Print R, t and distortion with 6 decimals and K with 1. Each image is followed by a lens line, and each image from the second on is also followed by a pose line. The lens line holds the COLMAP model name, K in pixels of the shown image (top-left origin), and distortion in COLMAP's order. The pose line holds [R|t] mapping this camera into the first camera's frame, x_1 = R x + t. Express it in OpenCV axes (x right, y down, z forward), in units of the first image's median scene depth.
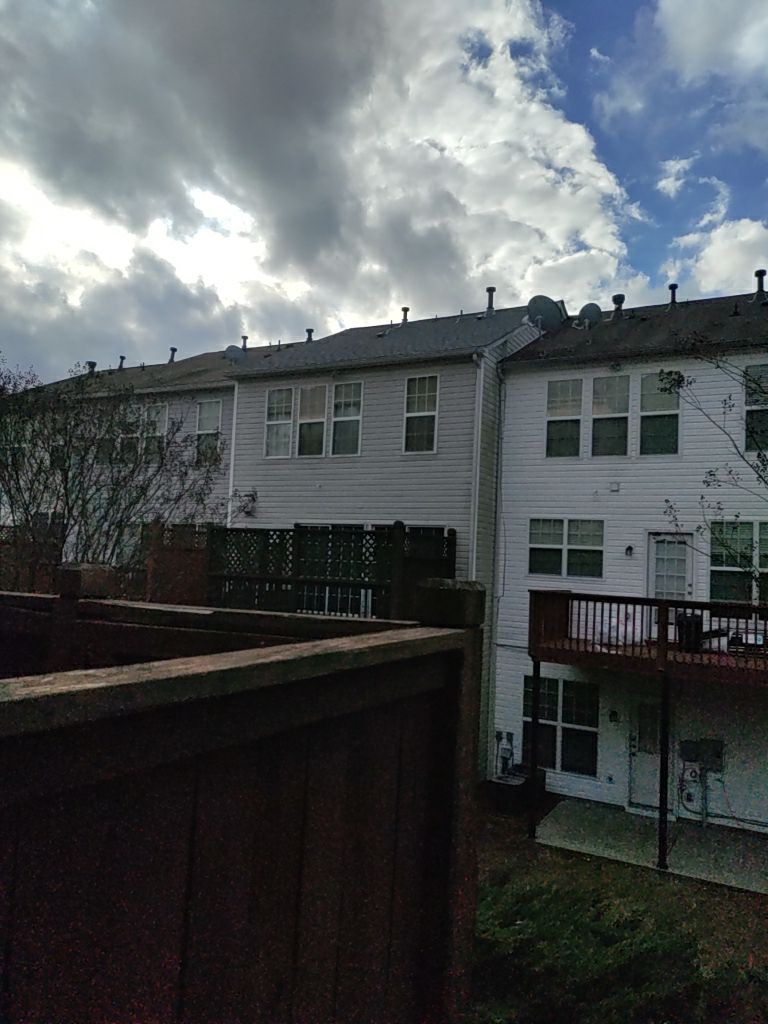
lens RADIAL K [[765.4, 0, 390.7], [0, 765.4, 515.5], [0, 0, 1]] dist [0.077786, -0.106246]
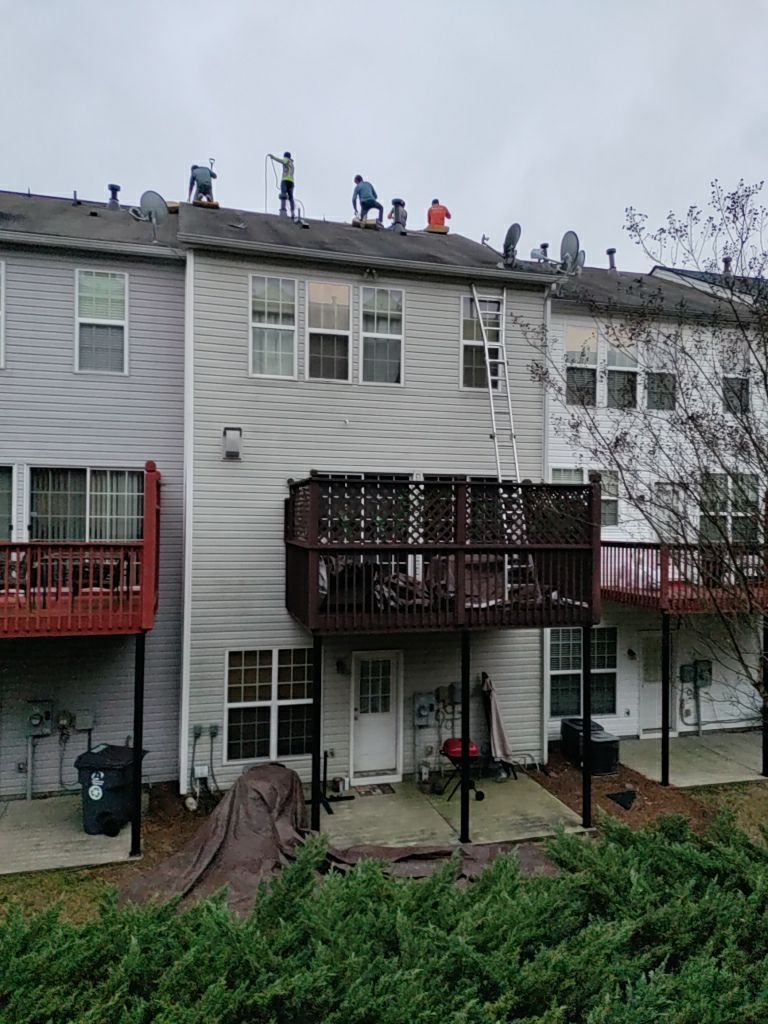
lens RADIAL K [[765.4, 0, 344.4], [0, 765.4, 511.9], [0, 0, 1]] dist [0.077786, -0.106246]
pose [[0.704243, -0.034816, 0.709105, -0.705446], [-0.025001, 0.996961, 0.073778, -0.006029], [-0.709518, -0.069686, 0.701233, 0.518976]]
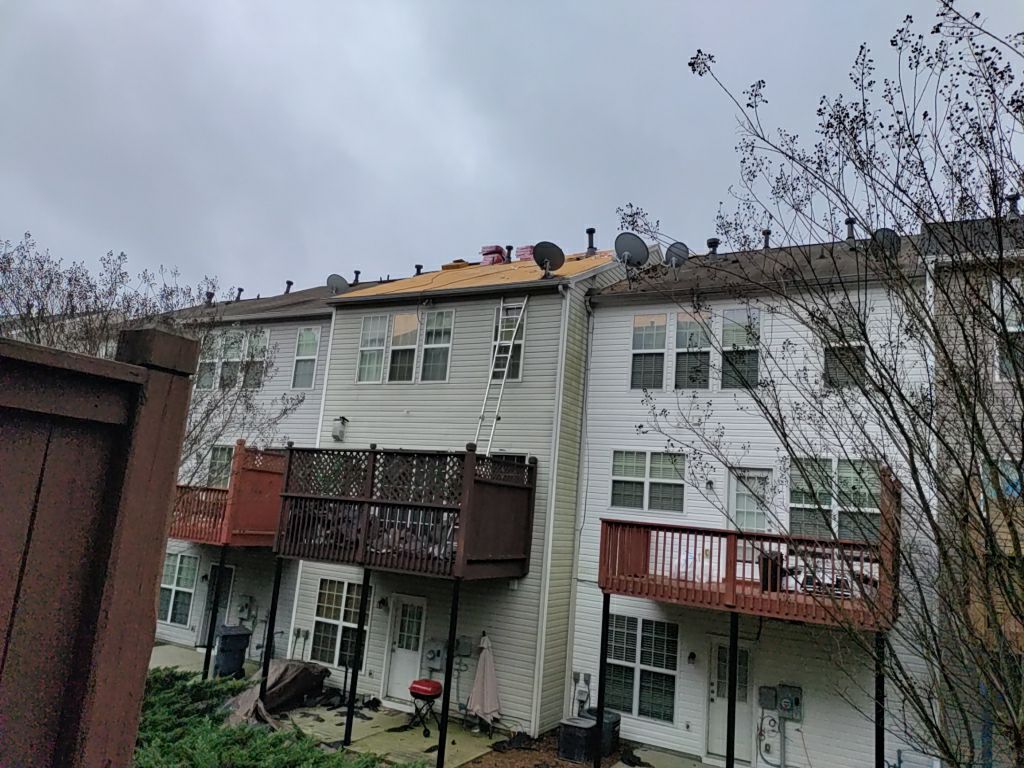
lens RADIAL K [[765.4, 0, 513.8], [0, 765.4, 376.2], [0, 0, 1]] dist [0.077786, -0.106246]
pose [[0.999348, 0.033879, -0.012507, 0.063758], [-0.035086, 0.992851, -0.114086, 0.027618], [0.008553, 0.114451, 0.993392, 0.001720]]
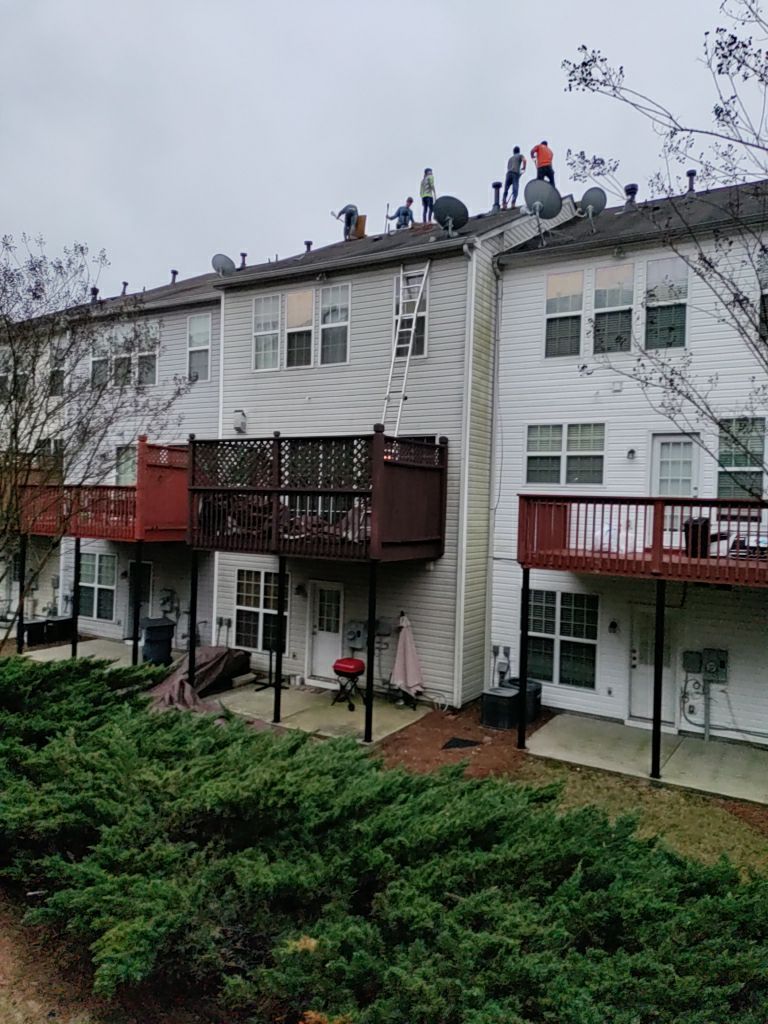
lens RADIAL K [[765.4, 0, 385.8], [0, 765.4, 514.0], [0, 0, 1]] dist [0.077786, -0.106246]
pose [[0.998506, -0.016196, -0.052194, 0.056512], [0.020057, 0.997033, 0.074310, 0.040974], [0.050836, -0.075246, 0.995868, 0.044591]]
